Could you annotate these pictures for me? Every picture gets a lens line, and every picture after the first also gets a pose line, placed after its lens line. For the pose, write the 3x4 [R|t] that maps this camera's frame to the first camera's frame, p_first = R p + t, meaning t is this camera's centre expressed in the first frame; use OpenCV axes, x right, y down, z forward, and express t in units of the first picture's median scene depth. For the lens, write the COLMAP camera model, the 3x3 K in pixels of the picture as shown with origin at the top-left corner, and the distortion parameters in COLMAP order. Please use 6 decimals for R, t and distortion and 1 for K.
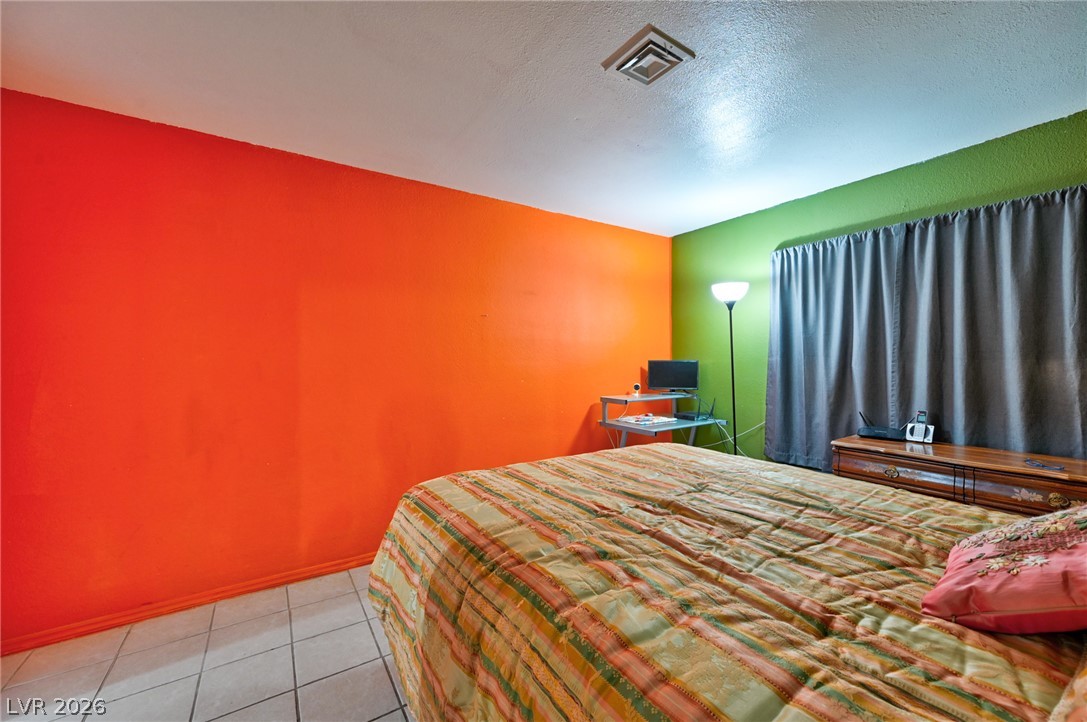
lens RADIAL K [[427.3, 0, 549.3], [0, 427.3, 359.3], [0, 0, 1]] dist [-0.001155, 0.000224]
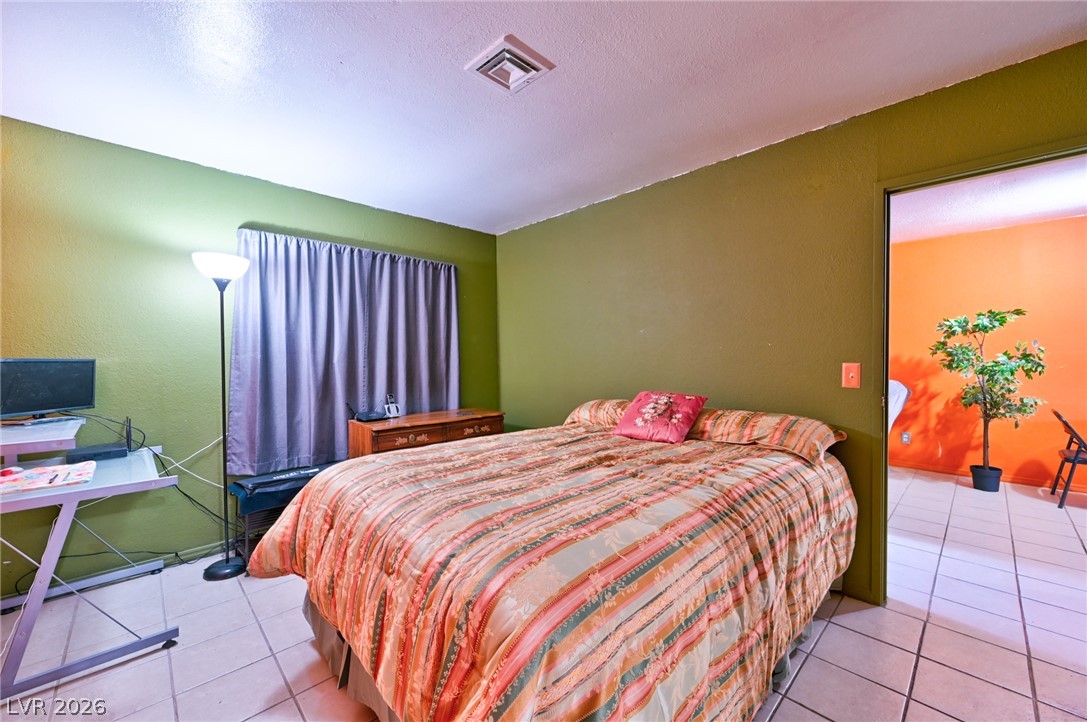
lens RADIAL K [[427.3, 0, 547.7], [0, 427.3, 357.3], [0, 0, 1]] dist [-0.001155, 0.000224]
pose [[-0.182850, 0.004219, 0.983132, -0.490649], [0.002538, 0.999989, -0.003819, 0.007755], [-0.983138, 0.001797, -0.182859, 0.668329]]
